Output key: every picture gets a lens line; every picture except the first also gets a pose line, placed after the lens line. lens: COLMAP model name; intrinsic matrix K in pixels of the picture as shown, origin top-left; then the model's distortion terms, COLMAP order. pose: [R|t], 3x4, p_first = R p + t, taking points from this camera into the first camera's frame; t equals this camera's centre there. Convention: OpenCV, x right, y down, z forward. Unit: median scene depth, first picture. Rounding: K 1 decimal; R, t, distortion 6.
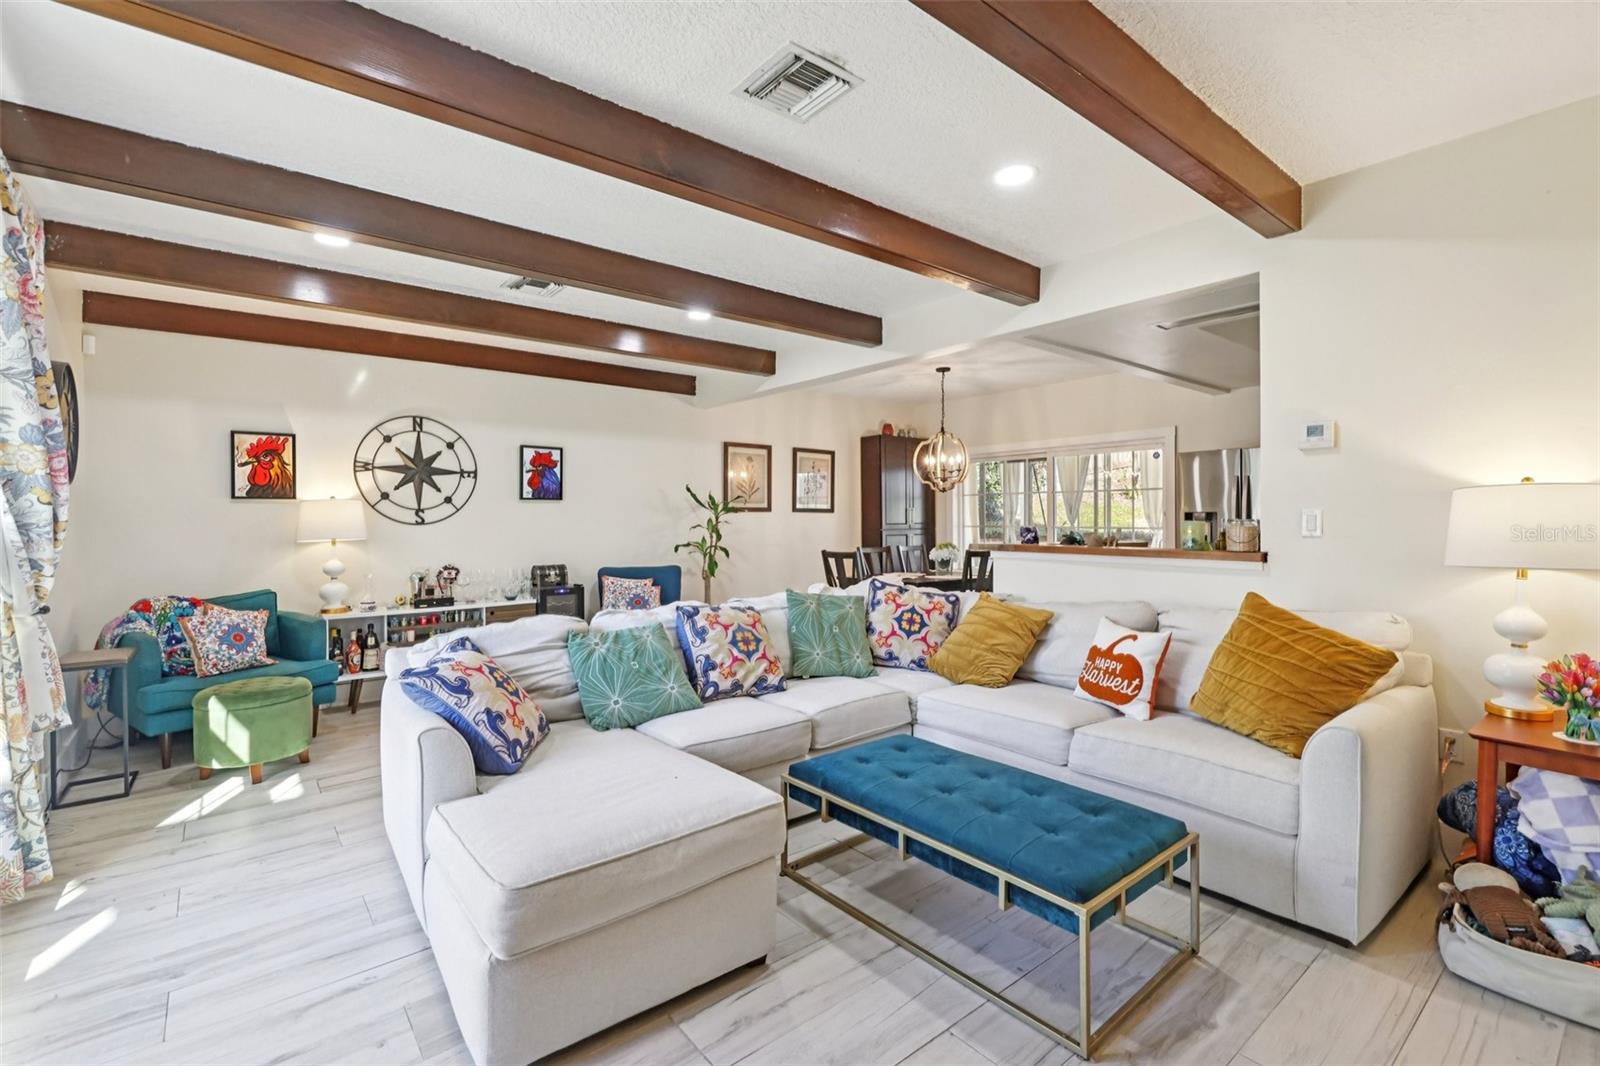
lens RADIAL K [[719.0, 0, 801.4], [0, 719.0, 531.6], [0, 0, 1]] dist [0.011806, -0.002462]
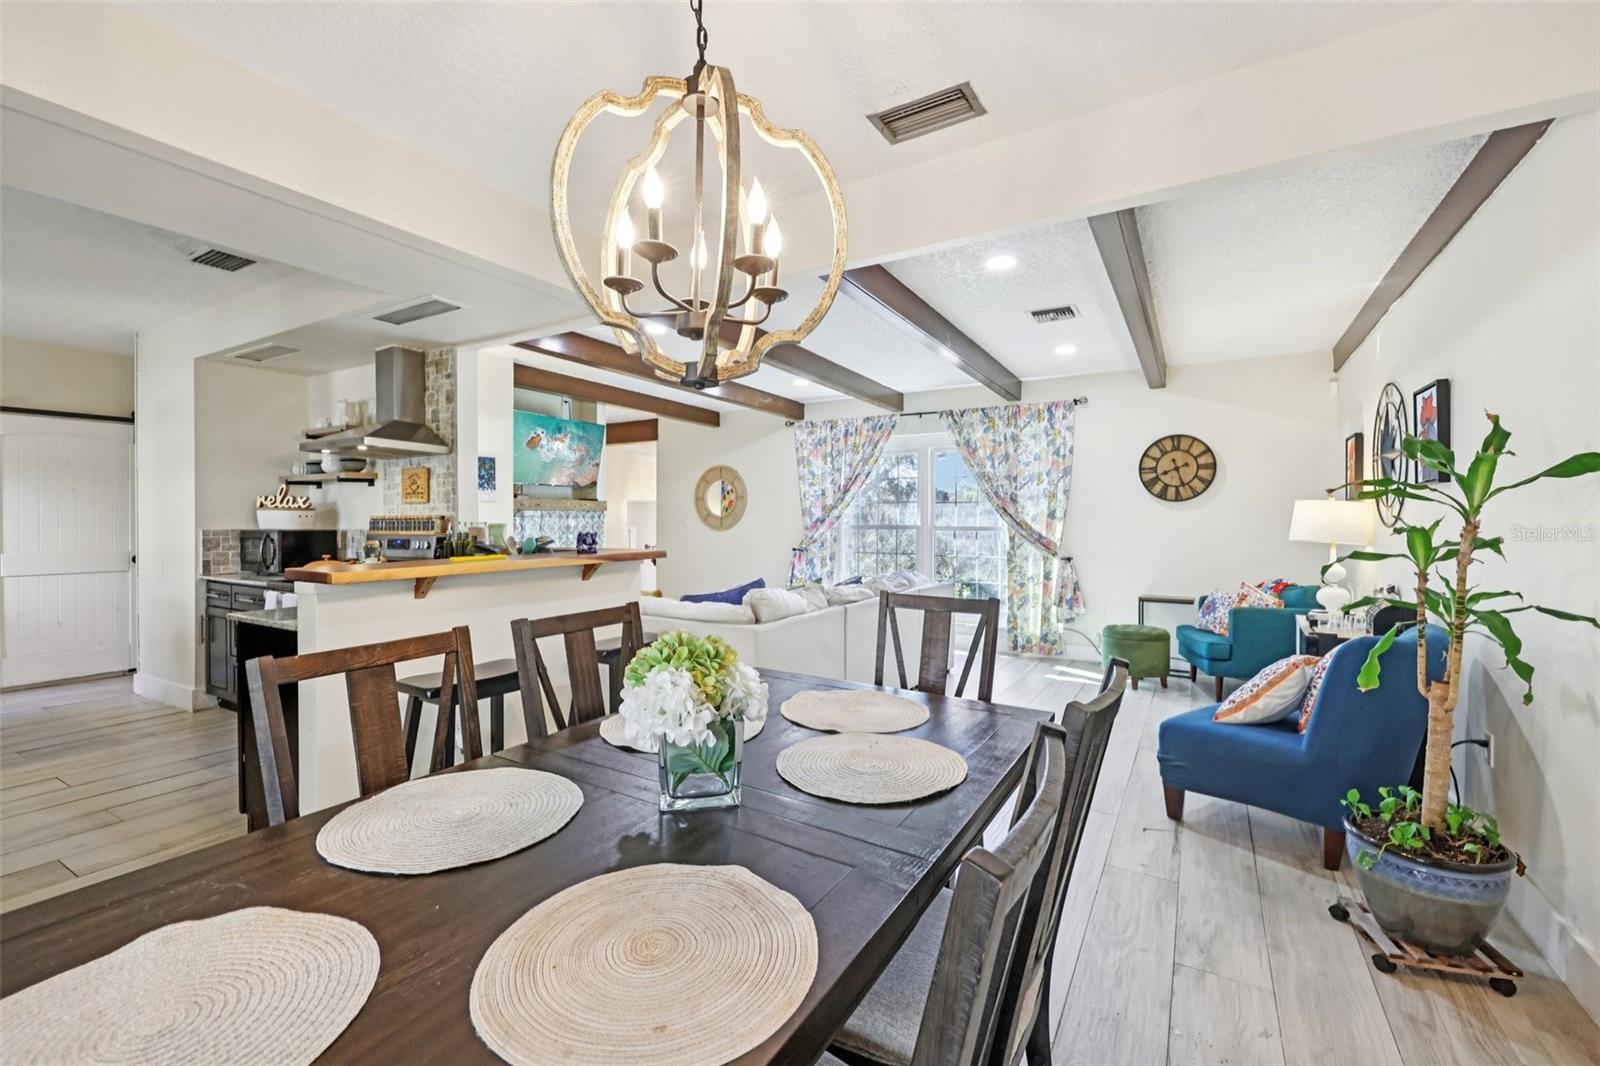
lens RADIAL K [[675.9, 0, 796.7], [0, 675.9, 519.8], [0, 0, 1]] dist [0.018423, -0.006526]
pose [[-0.939723, 0.004043, -0.341911, 0.285435], [0.001061, 0.999960, 0.008907, -0.023602], [0.341934, 0.008007, -0.939690, 1.422817]]
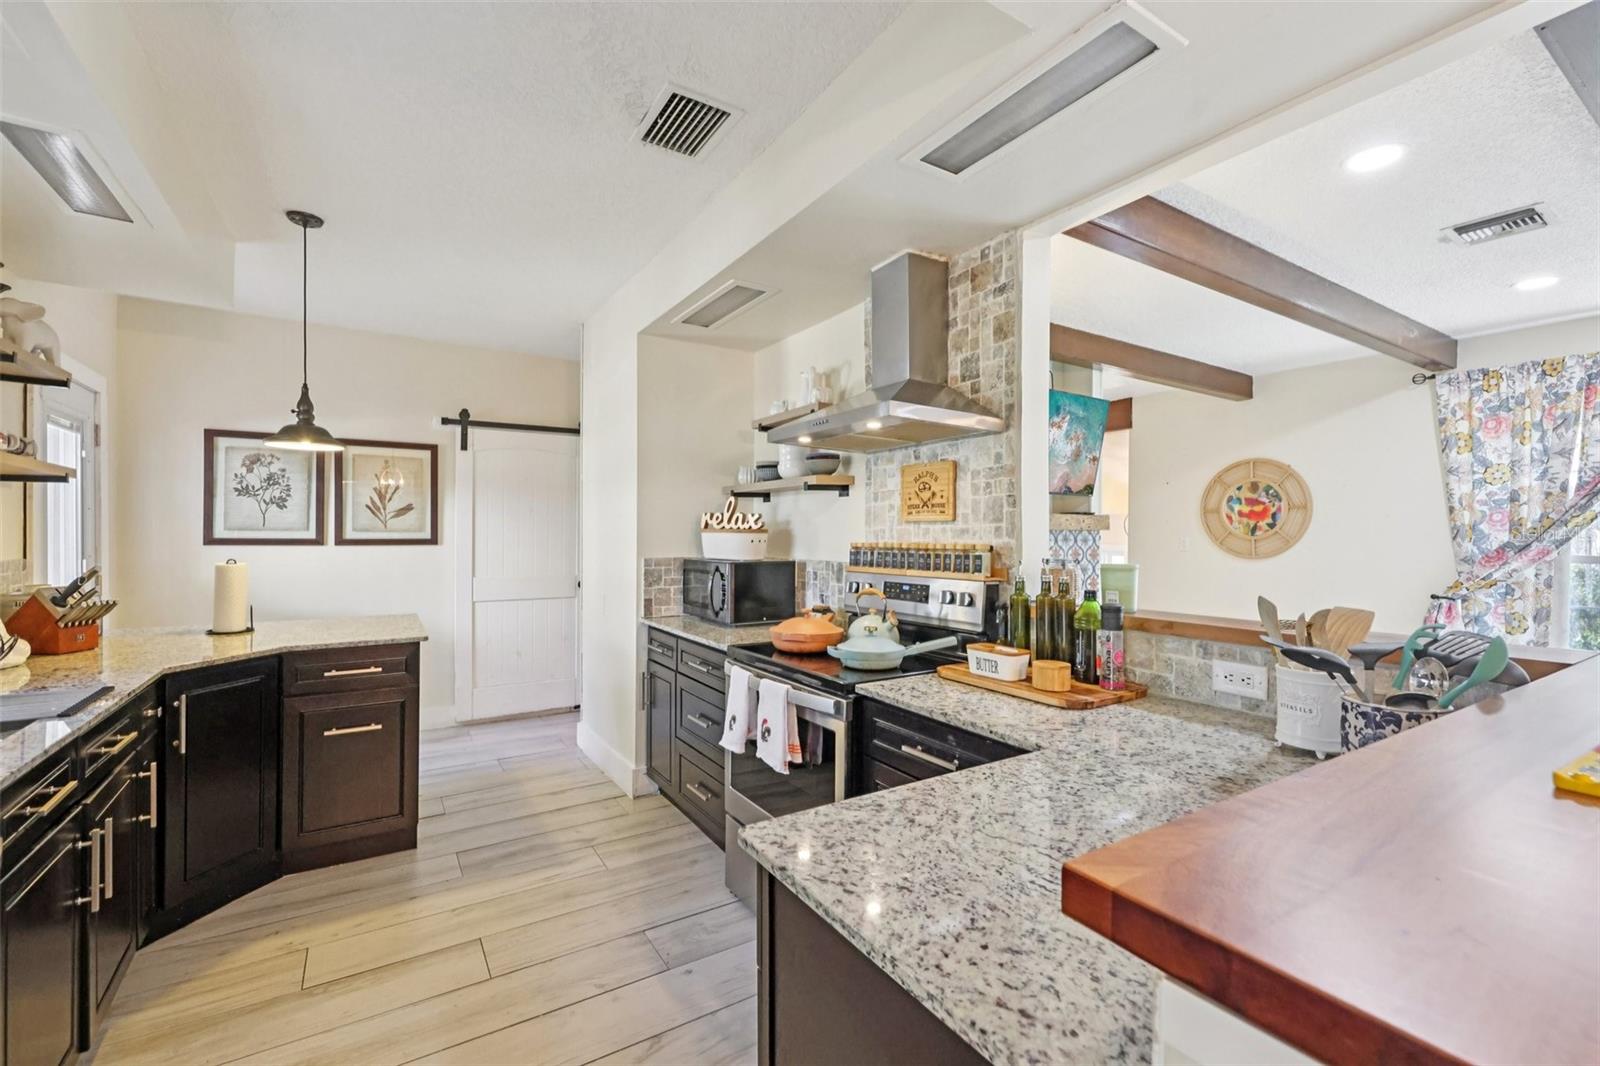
lens RADIAL K [[675.9, 0, 797.7], [0, 675.9, 532.6], [0, 0, 1]] dist [0.018423, -0.006526]
pose [[-0.993176, 0.000814, 0.116625, 0.468479], [0.001601, 0.999977, 0.006657, -0.032625], [-0.116617, 0.006798, -0.993154, 0.995929]]
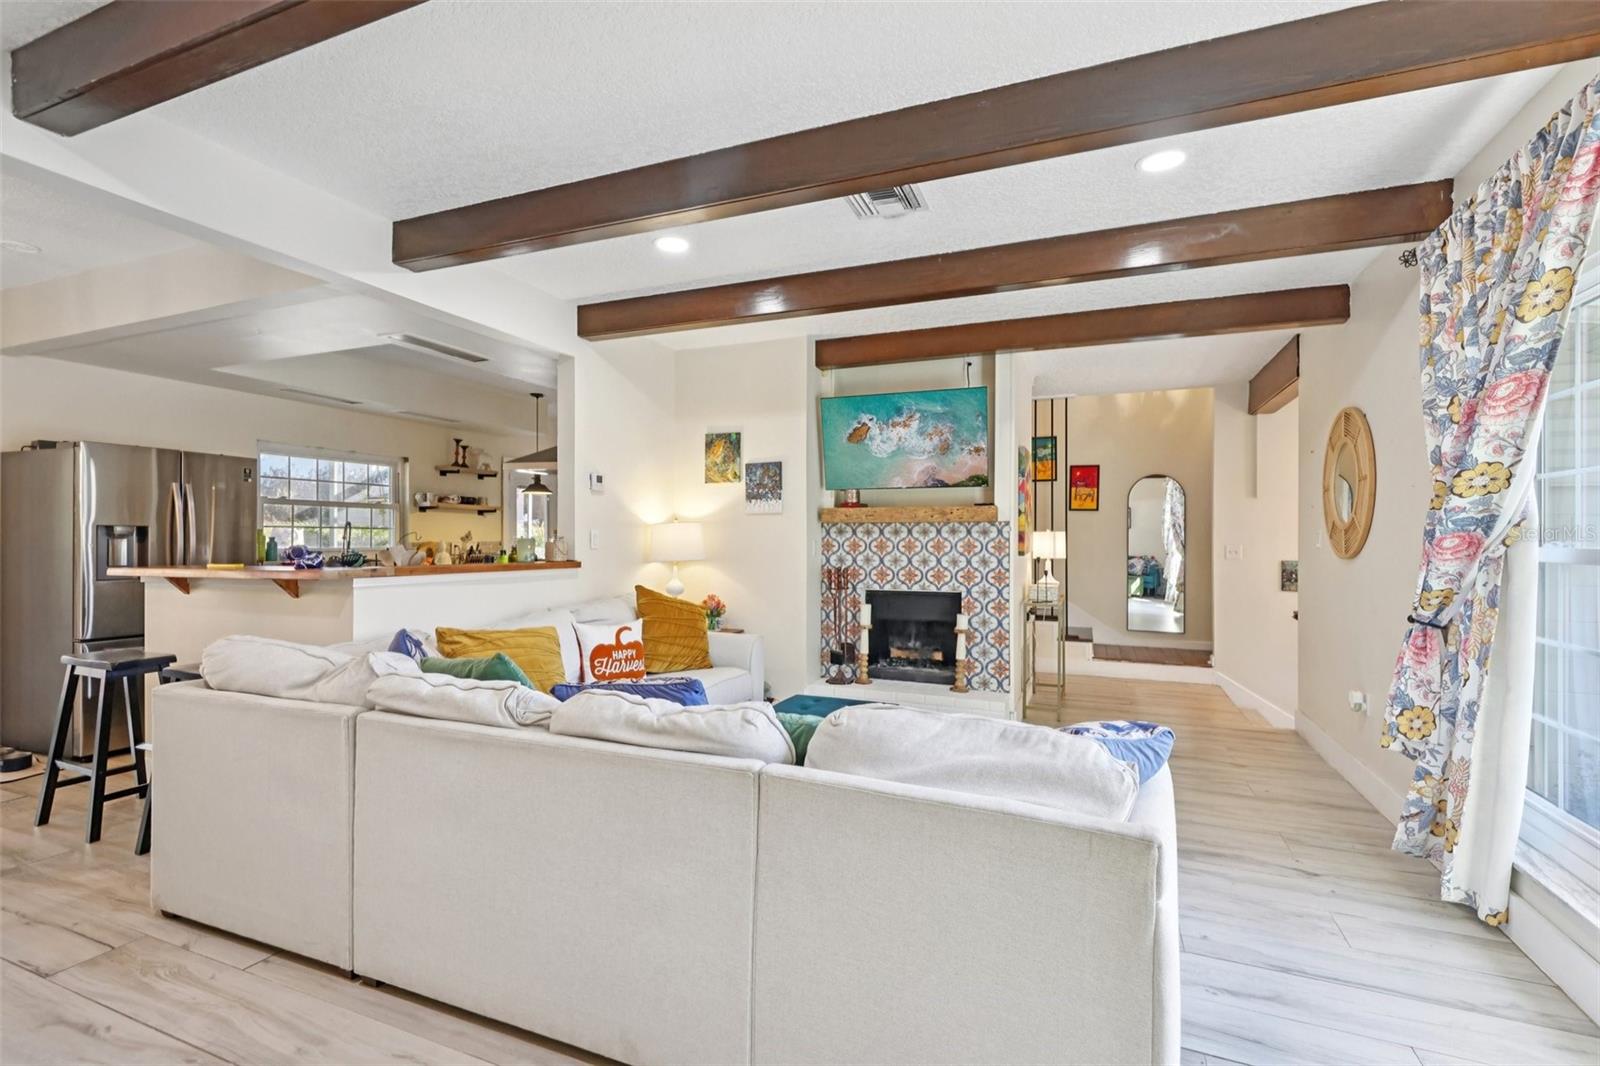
lens RADIAL K [[719.0, 0, 796.5], [0, 719.0, 542.3], [0, 0, 1]] dist [0.011806, -0.002462]
pose [[-0.471623, -0.000460, 0.881800, -0.439308], [0.007383, 0.999963, 0.004471, -0.010429], [-0.881769, 0.008619, -0.471602, 0.731414]]
